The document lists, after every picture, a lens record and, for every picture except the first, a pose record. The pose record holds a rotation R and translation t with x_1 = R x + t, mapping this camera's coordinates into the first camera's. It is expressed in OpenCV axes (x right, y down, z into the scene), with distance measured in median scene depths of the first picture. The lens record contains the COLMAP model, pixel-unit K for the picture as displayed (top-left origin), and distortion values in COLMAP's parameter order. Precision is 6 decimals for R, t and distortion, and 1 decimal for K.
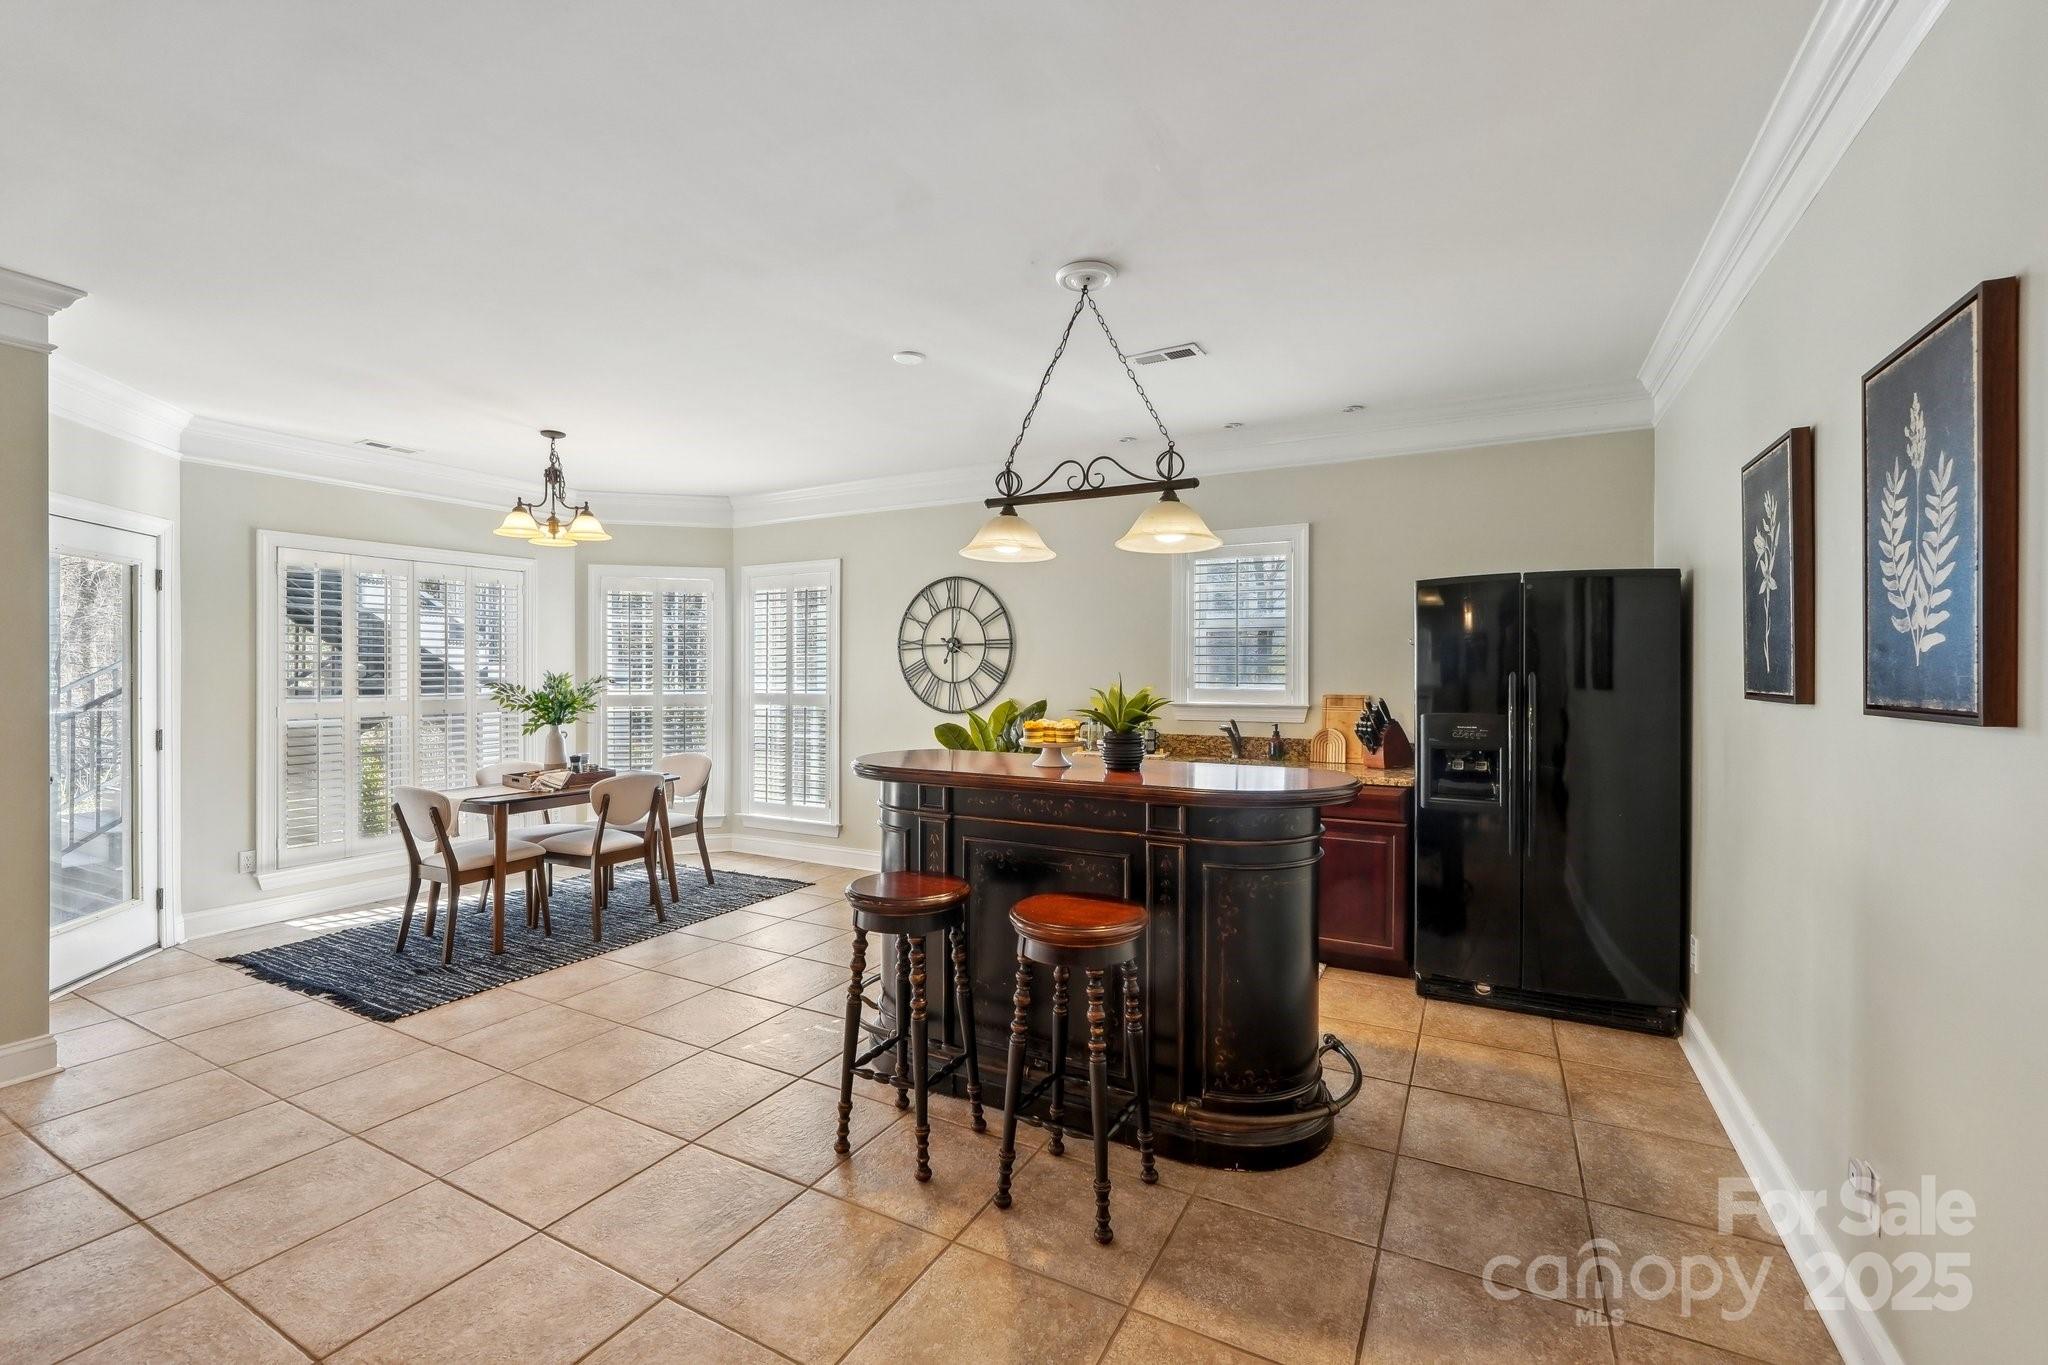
lens RADIAL K [[856.9, 0, 1024.0], [0, 856.9, 682.5], [0, 0, 1]] dist [-0.000210, 0.000043]
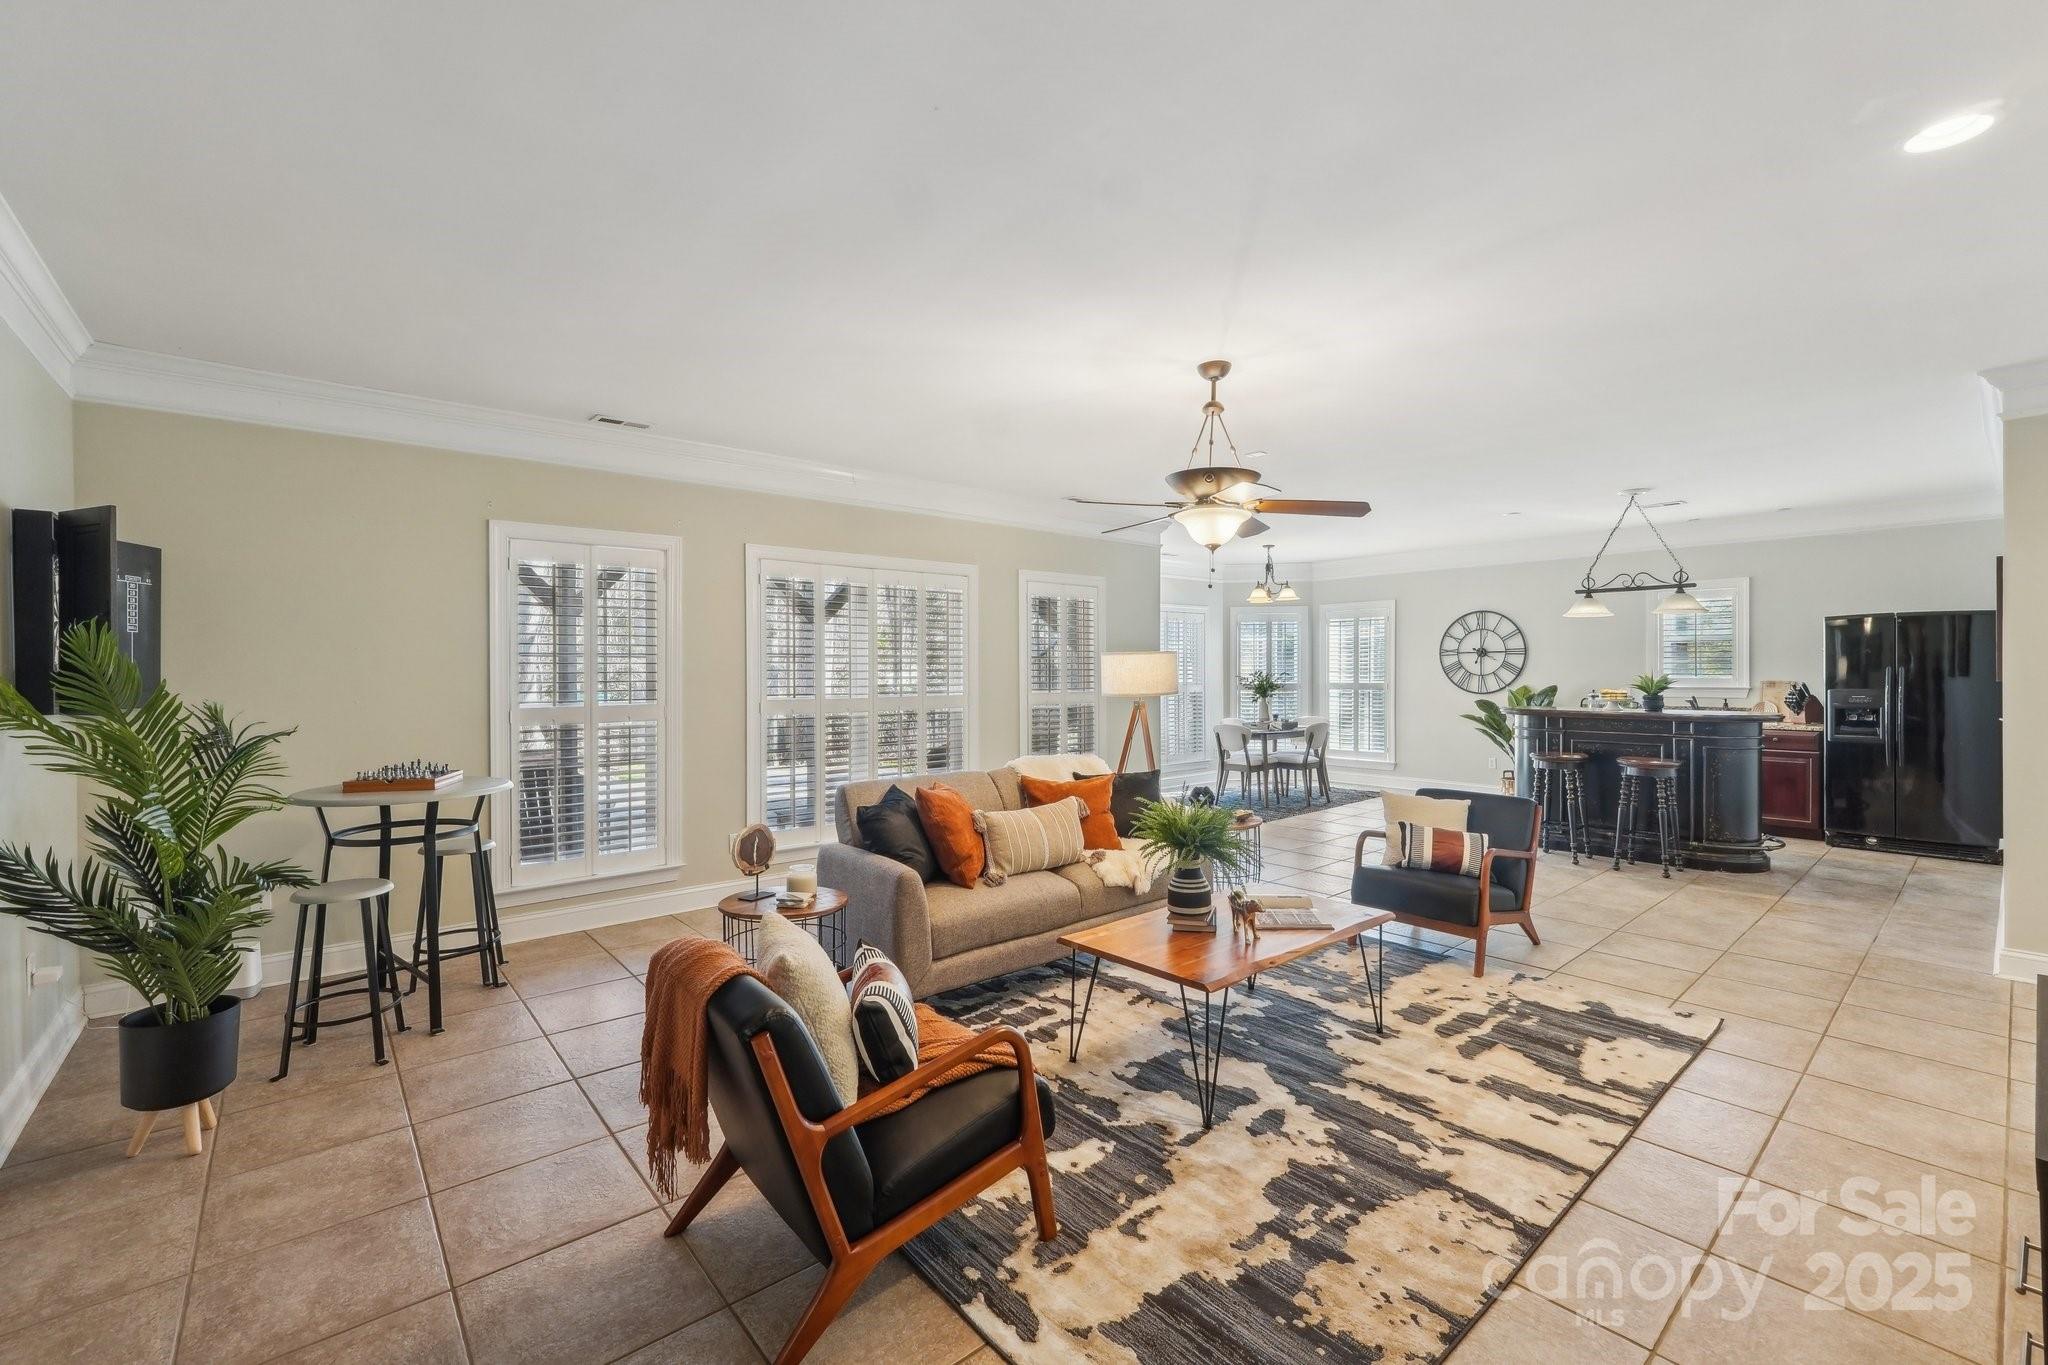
lens RADIAL K [[909.1, 0, 1024.0], [0, 909.1, 682.5], [0, 0, 1]] dist [0.017087, 0.000329]
pose [[0.945205, -0.001992, -0.326472, -0.448103], [0.002379, 0.999997, 0.000787, 0.013597], [0.326469, -0.001520, 0.945207, -1.229512]]
